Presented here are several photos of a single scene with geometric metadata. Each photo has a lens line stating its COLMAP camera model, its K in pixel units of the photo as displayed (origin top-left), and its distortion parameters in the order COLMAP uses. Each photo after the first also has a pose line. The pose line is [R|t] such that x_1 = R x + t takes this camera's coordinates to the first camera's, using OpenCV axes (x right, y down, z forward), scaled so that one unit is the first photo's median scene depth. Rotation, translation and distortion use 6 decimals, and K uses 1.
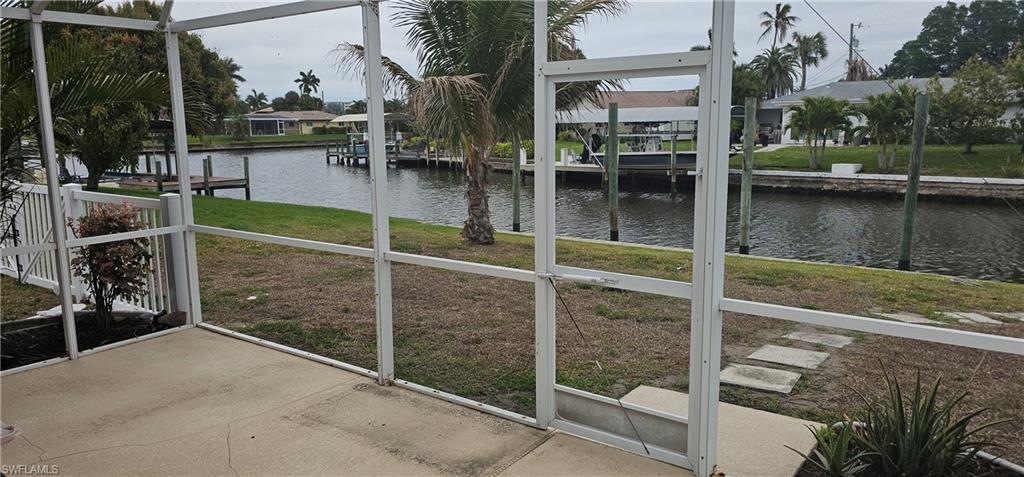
lens RADIAL K [[692.9, 0, 520.2], [0, 692.9, 223.7], [0, 0, 1]] dist [0.094887, -0.096935]
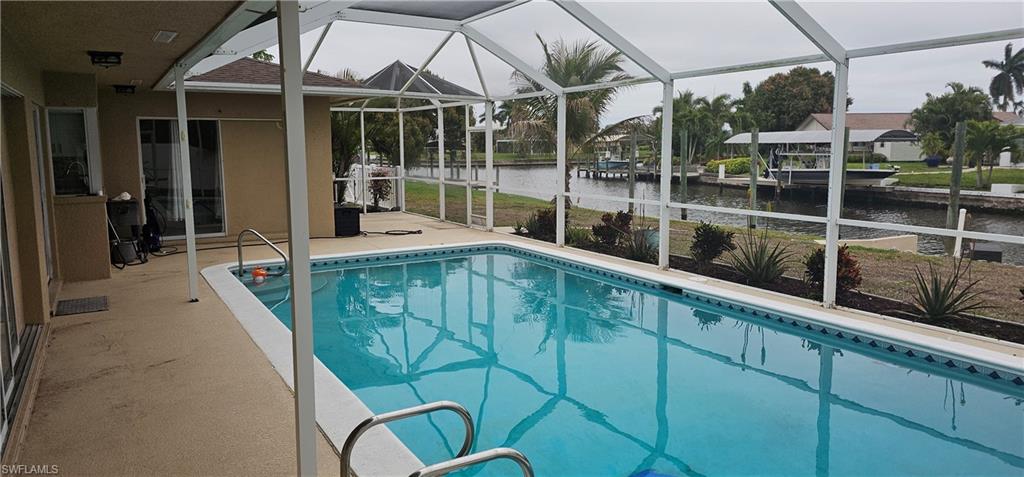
lens RADIAL K [[692.9, 0, 520.2], [0, 692.9, 223.7], [0, 0, 1]] dist [0.094887, -0.096935]
pose [[0.920400, 0.054308, -0.387188, 0.201358], [-0.065246, 0.997754, -0.015151, 0.038617], [0.385495, 0.039208, 0.921876, -0.264911]]
